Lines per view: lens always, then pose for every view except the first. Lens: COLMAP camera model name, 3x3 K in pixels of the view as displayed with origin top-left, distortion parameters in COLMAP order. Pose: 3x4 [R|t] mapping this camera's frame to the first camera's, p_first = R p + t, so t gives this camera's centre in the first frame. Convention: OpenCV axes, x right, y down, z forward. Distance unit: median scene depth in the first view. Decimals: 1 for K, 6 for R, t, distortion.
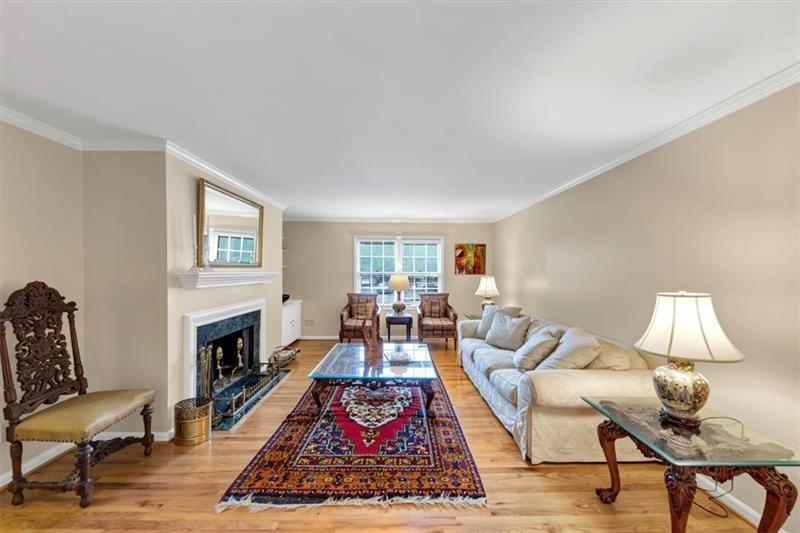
lens RADIAL K [[283.8, 0, 400.7], [0, 283.8, 269.2], [0, 0, 1]] dist [0.009566, -0.000129]
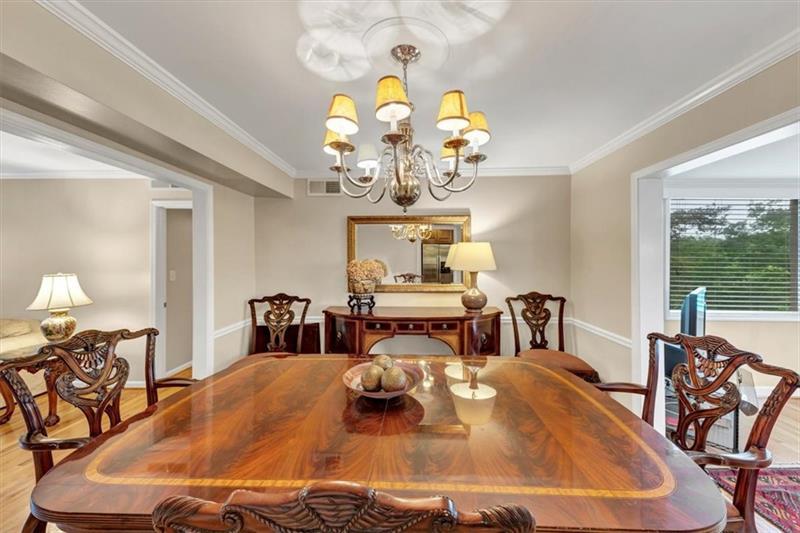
lens RADIAL K [[283.8, 0, 400.7], [0, 283.8, 269.2], [0, 0, 1]] dist [0.009566, -0.000129]
pose [[0.054528, -0.024126, 0.998221, -0.386125], [-0.000426, 0.999707, 0.024185, 0.006524], [-0.998512, -0.001744, 0.054502, -0.688420]]
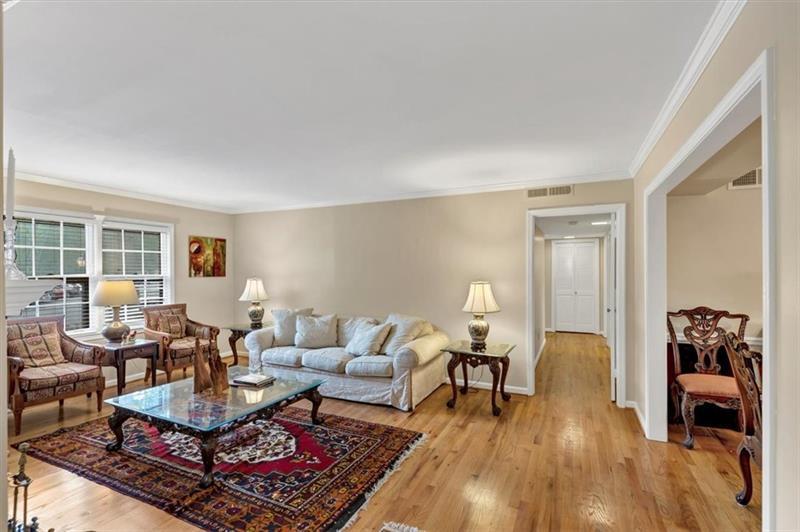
lens RADIAL K [[377.3, 0, 393.4], [0, 377.3, 270.2], [0, 0, 1]] dist [0.013707, -0.000115]
pose [[0.448691, -0.005034, 0.893673, -0.921478], [0.003213, 0.999987, 0.004020, -0.005319], [-0.893681, 0.001067, 0.448701, 0.194871]]
